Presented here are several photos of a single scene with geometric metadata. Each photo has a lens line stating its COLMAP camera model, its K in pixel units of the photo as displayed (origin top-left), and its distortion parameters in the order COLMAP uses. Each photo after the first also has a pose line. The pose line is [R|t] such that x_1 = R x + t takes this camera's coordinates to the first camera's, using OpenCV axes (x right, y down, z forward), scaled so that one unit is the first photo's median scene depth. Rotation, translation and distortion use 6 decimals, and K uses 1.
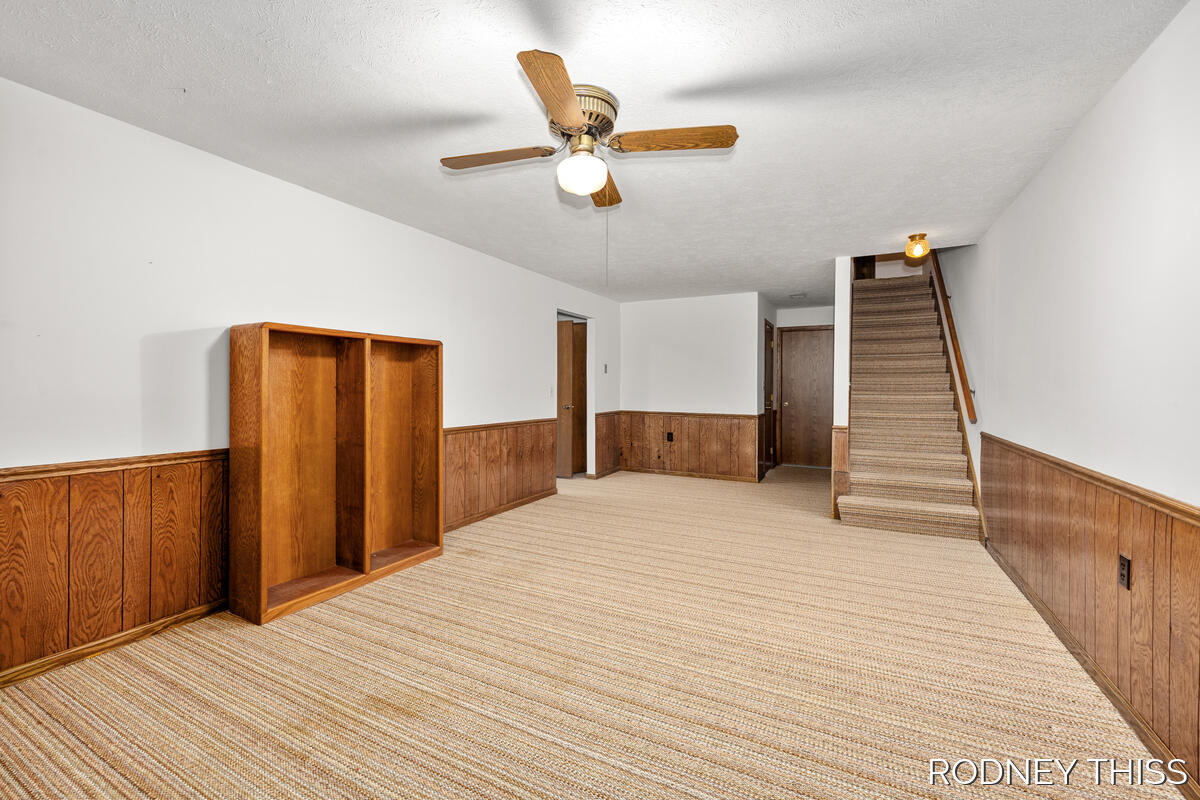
lens RADIAL K [[488.4, 0, 600.7], [0, 488.4, 391.6], [0, 0, 1]] dist [-0.001947, -0.000115]
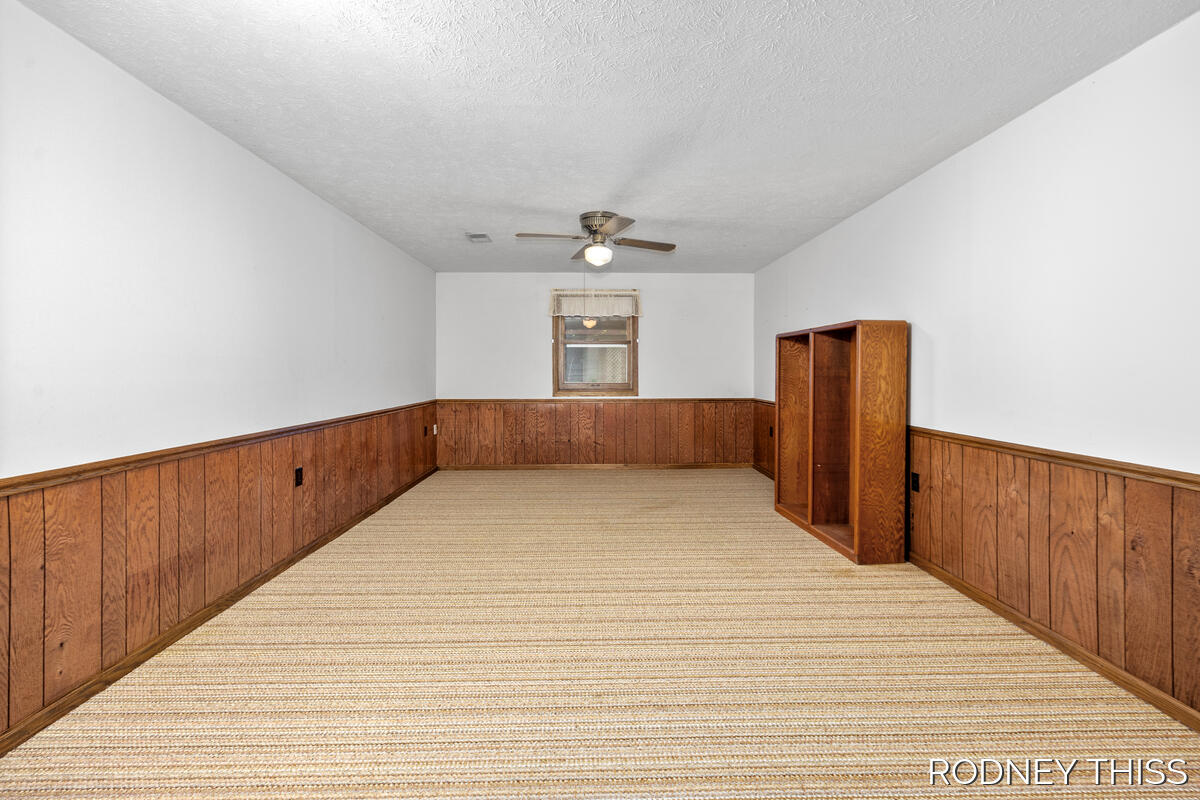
lens RADIAL K [[488.4, 0, 599.5], [0, 488.4, 368.1], [0, 0, 1]] dist [-0.001947, -0.000115]
pose [[-0.877211, -0.004203, -0.480087, 0.500942], [-0.006912, 0.999969, 0.003876, -0.016563], [0.480055, 0.006719, -0.877212, 1.561866]]
